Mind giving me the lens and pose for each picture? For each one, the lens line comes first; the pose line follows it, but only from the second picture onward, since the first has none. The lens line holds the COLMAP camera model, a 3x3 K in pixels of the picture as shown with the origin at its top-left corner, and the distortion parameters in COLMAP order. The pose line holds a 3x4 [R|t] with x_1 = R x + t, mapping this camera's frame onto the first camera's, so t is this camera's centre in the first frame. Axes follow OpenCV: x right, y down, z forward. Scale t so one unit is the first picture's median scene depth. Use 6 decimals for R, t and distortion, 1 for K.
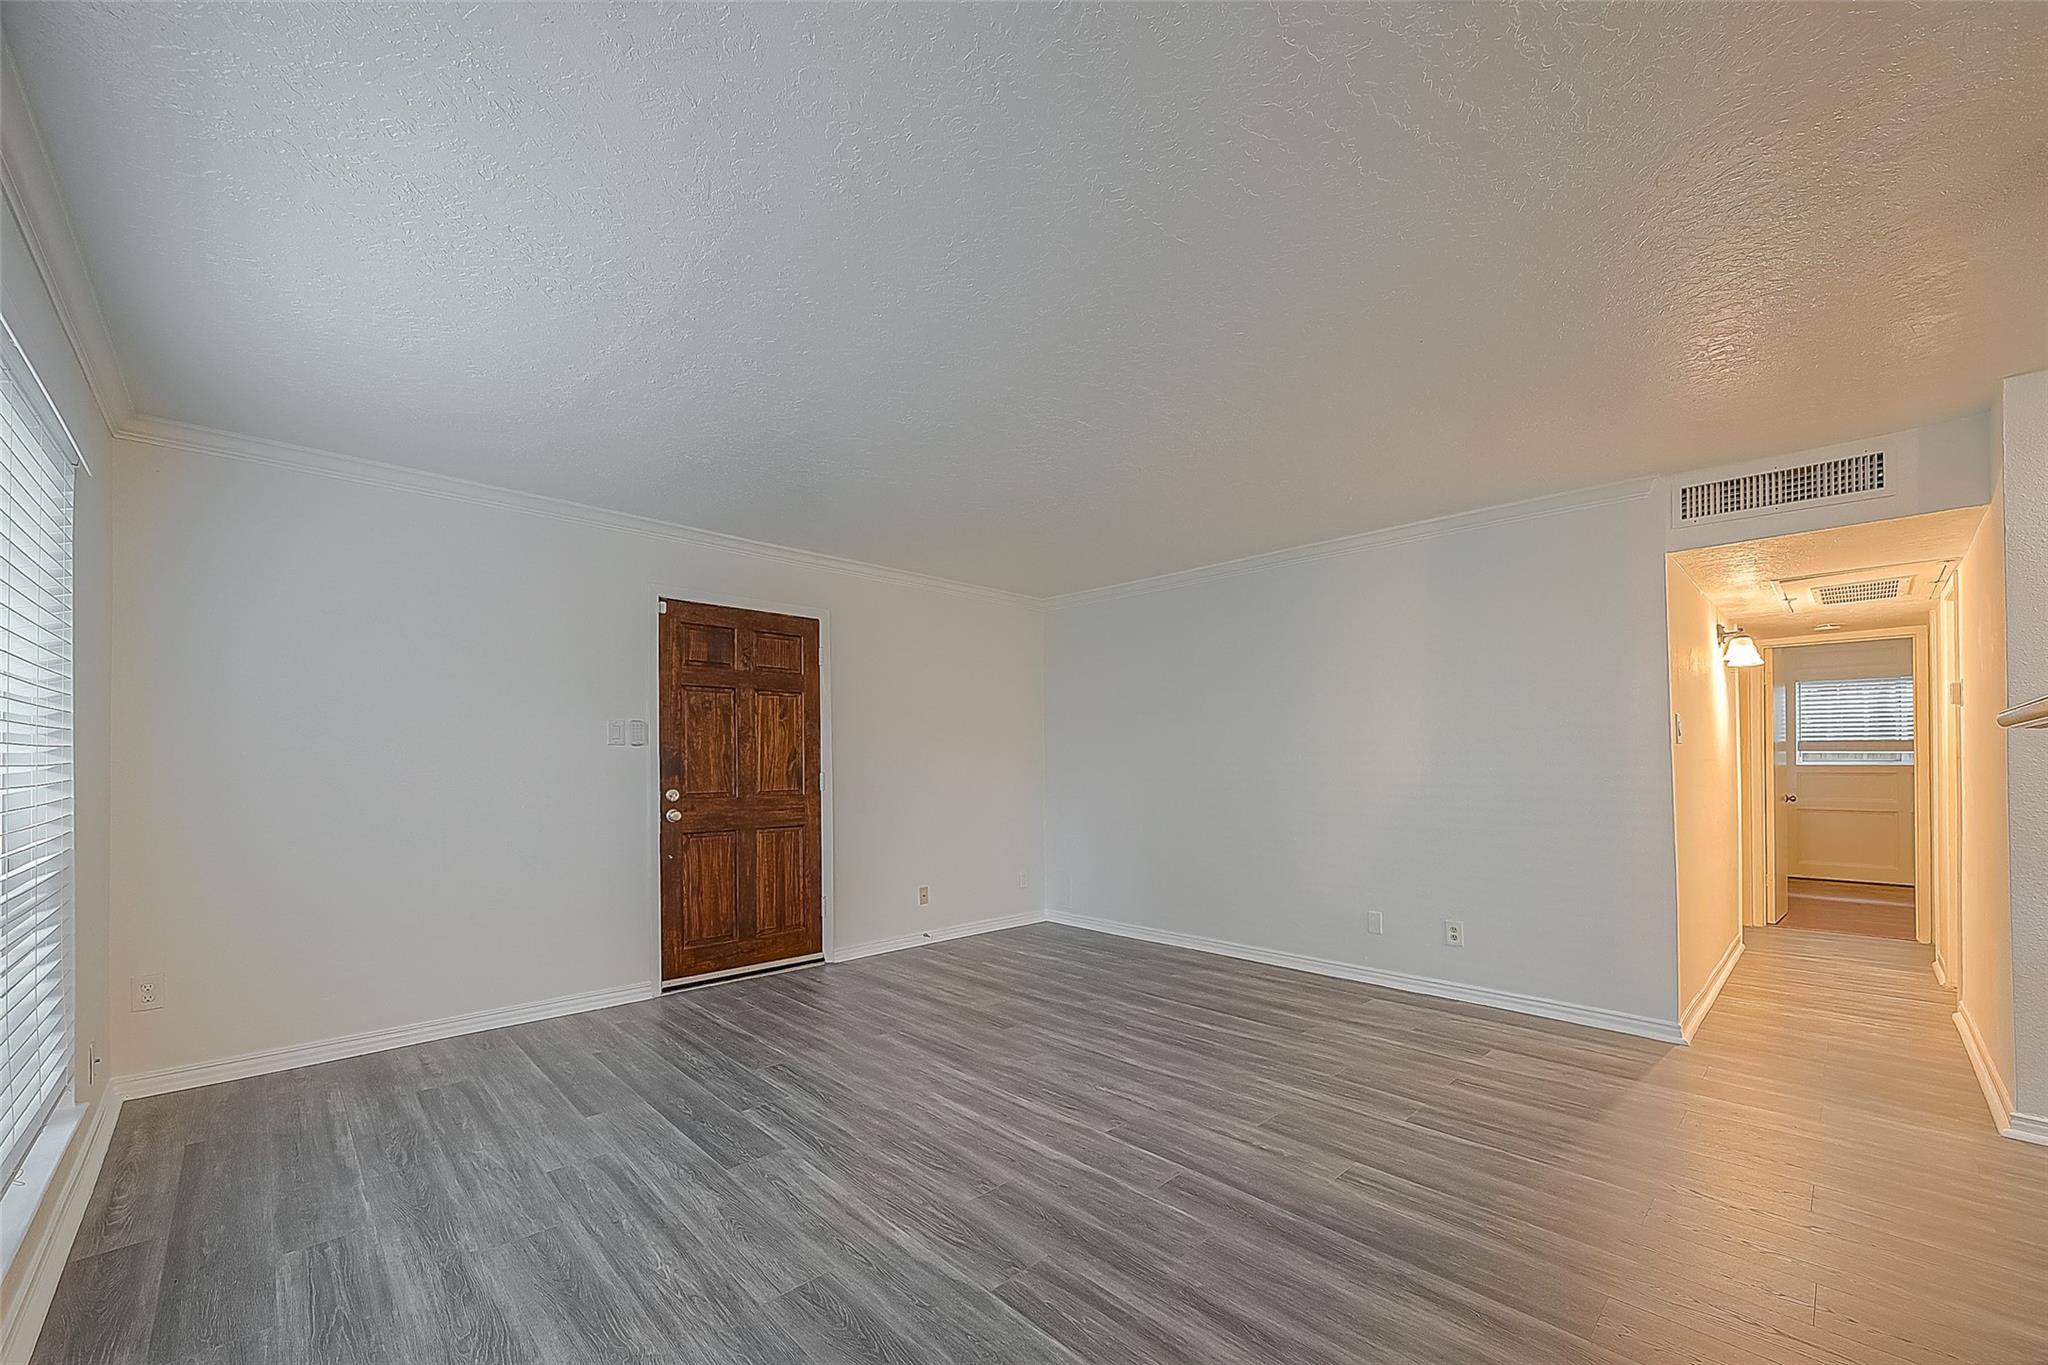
lens RADIAL K [[804.7, 0, 1019.4], [0, 804.7, 755.6], [0, 0, 1]] dist [-0.002262, 0.001428]
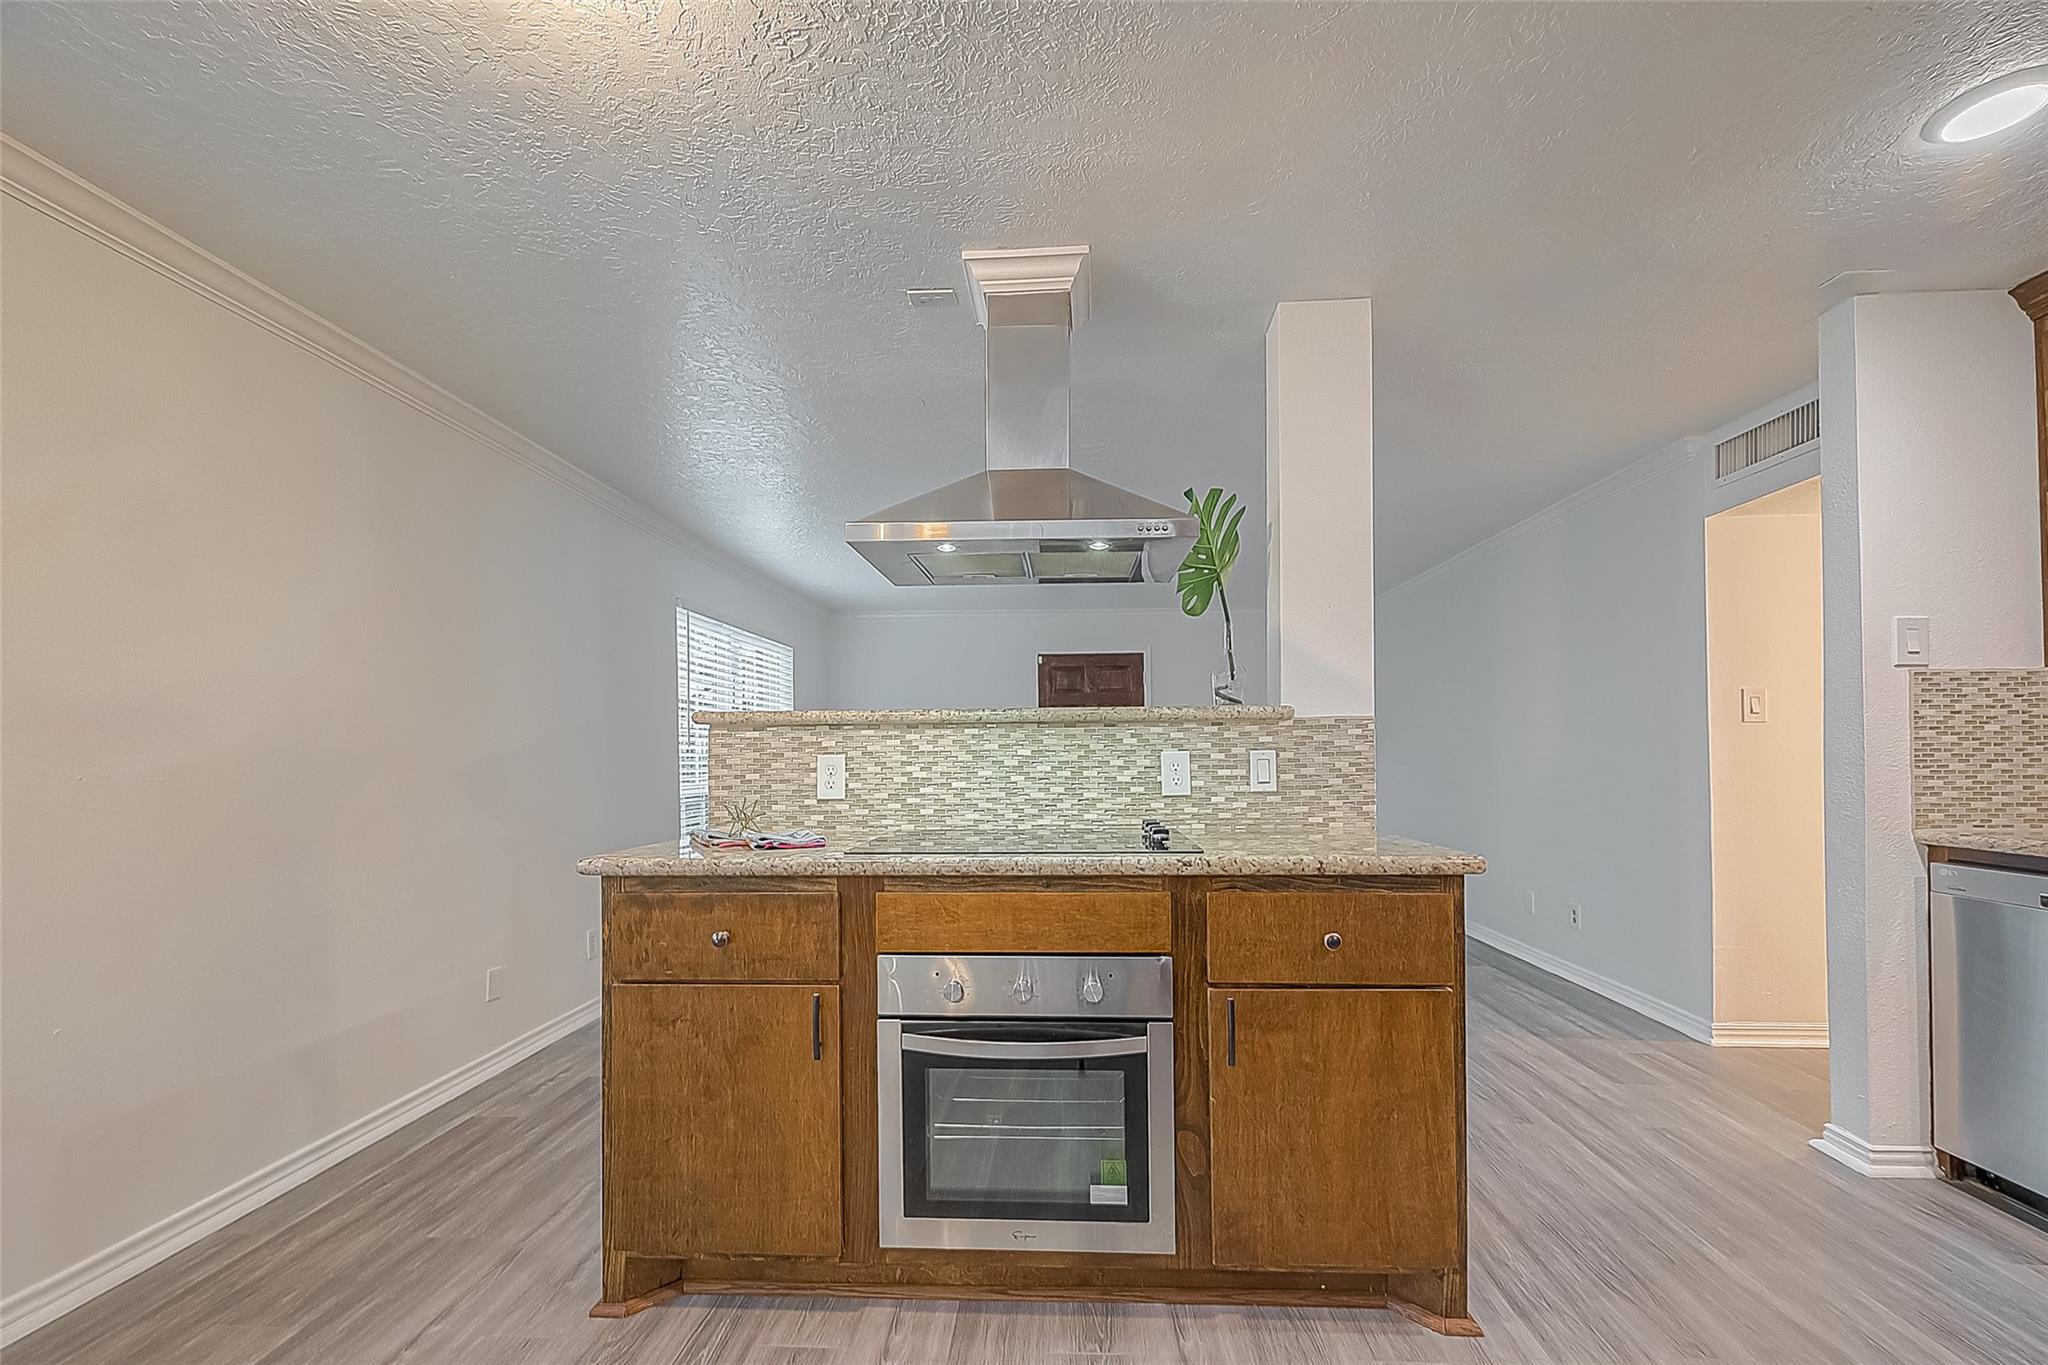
lens RADIAL K [[804.7, 0, 1045.8], [0, 804.7, 762.5], [0, 0, 1]] dist [-0.002262, 0.001428]
pose [[0.685619, 0.003852, -0.727951, 0.810976], [0.011557, 0.999802, 0.016175, 0.005743], [0.727869, -0.019503, 0.685439, -0.164375]]
